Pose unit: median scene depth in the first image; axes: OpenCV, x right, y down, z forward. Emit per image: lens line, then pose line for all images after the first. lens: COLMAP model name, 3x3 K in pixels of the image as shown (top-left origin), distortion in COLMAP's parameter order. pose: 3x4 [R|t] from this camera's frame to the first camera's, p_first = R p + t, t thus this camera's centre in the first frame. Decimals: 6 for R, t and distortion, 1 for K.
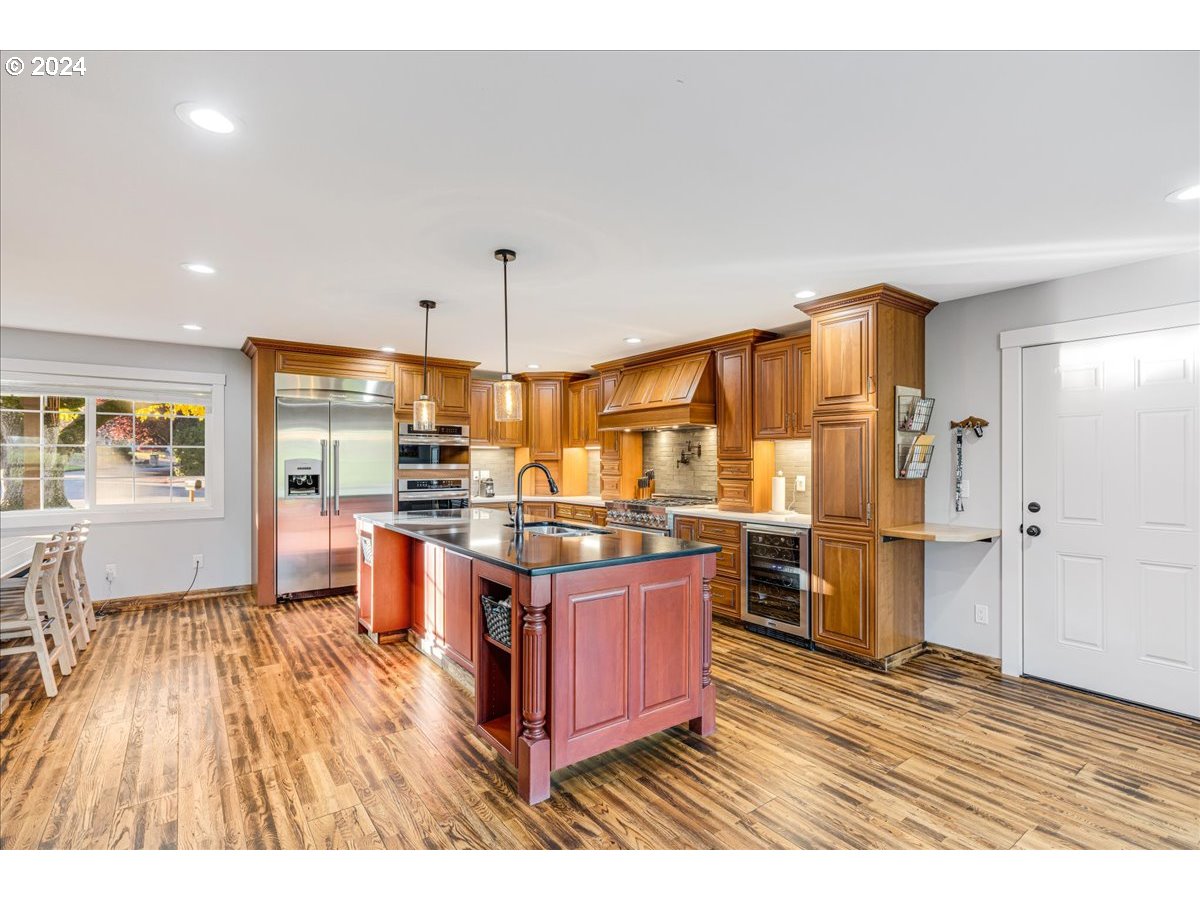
lens RADIAL K [[559.9, 0, 604.0], [0, 559.9, 459.4], [0, 0, 1]] dist [0.001101, 0.000089]
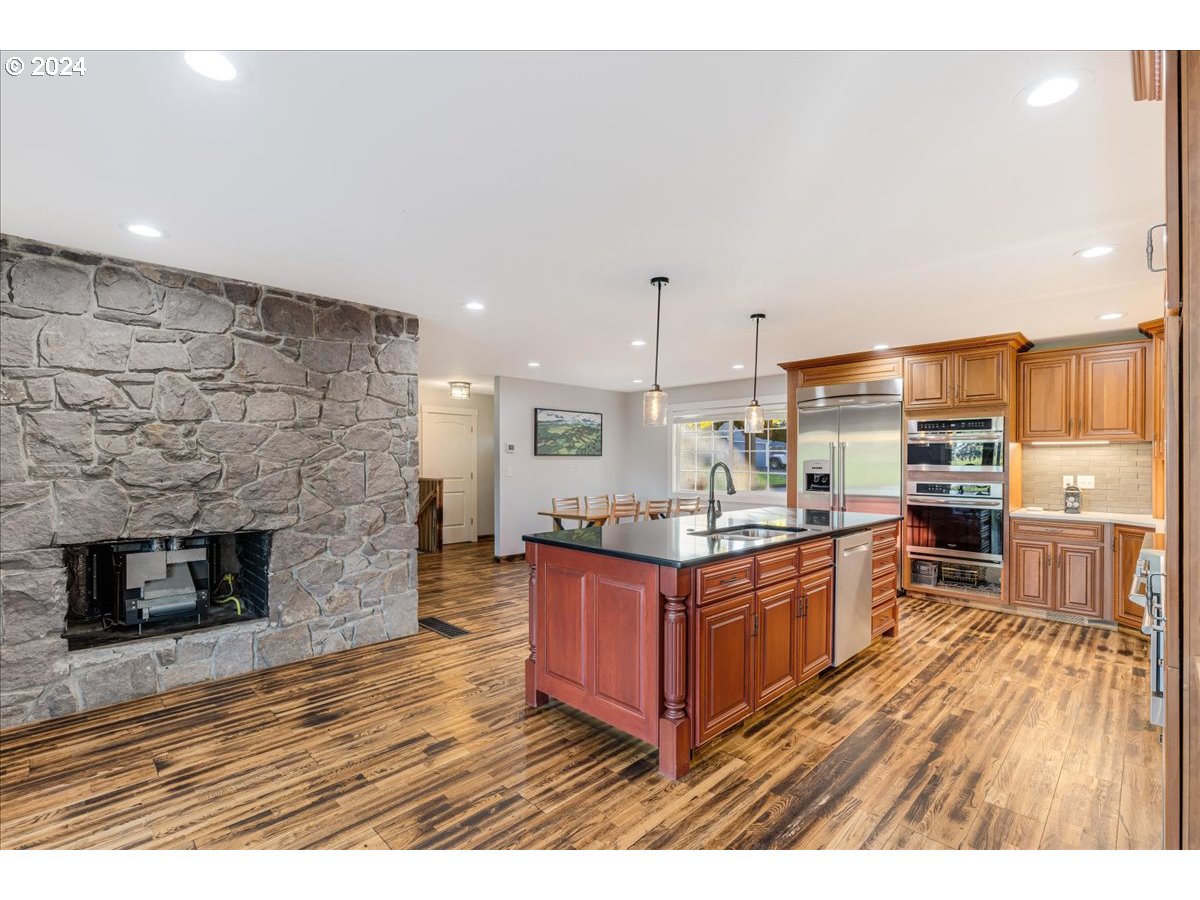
lens RADIAL K [[559.9, 0, 604.0], [0, 559.9, 459.4], [0, 0, 1]] dist [0.001101, 0.000089]
pose [[0.148771, -0.005938, -0.988854, 0.519730], [-0.000269, 0.999982, -0.006045, 0.005248], [0.988872, 0.001166, 0.148767, 0.394504]]
